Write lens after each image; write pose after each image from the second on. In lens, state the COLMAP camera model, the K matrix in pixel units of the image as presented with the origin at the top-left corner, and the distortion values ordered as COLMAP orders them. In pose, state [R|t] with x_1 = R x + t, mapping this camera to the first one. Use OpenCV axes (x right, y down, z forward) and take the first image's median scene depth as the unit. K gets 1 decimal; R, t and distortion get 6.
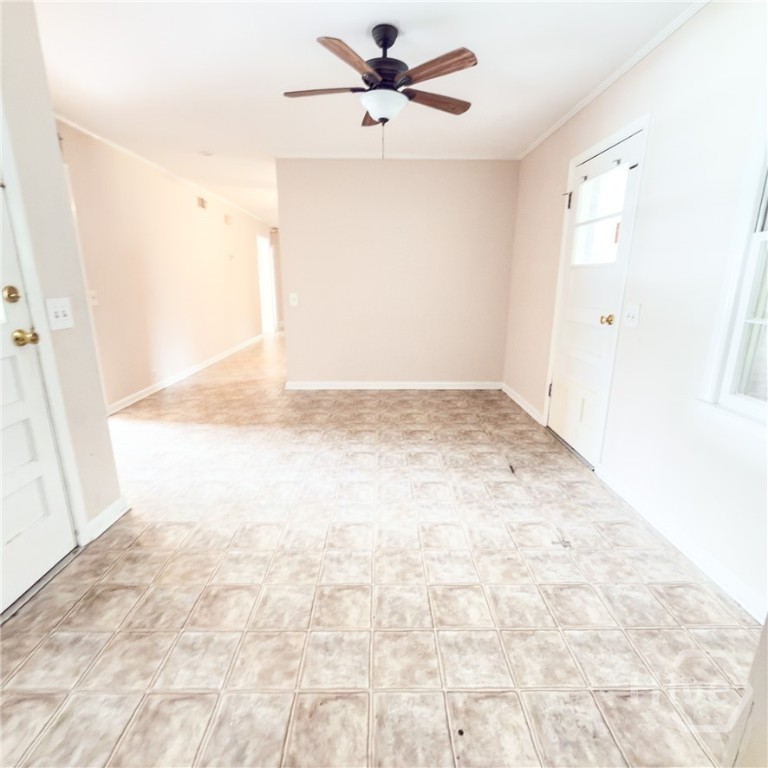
lens RADIAL K [[406.6, 0, 382.4], [0, 406.6, 384.0], [0, 0, 1]] dist [-0.002572, 0.000302]
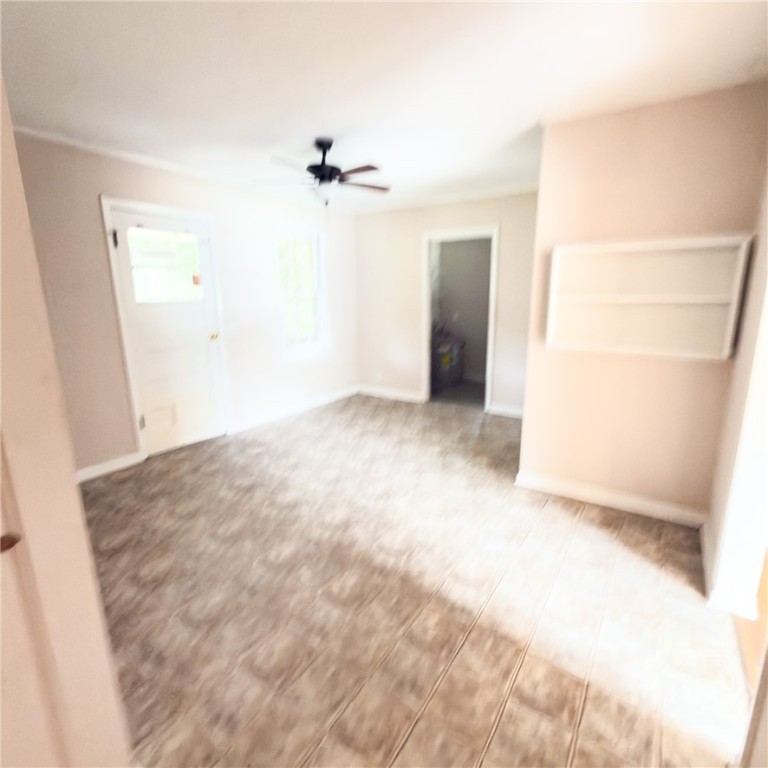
lens RADIAL K [[425.4, 0, 385.5], [0, 425.4, 378.0], [0, 0, 1]] dist [-0.002678, -0.003436]
pose [[-0.824022, -0.115898, 0.554577, -0.662387], [0.142606, 0.904909, 0.401004, -0.425224], [-0.548317, 0.409522, -0.729137, 1.399421]]
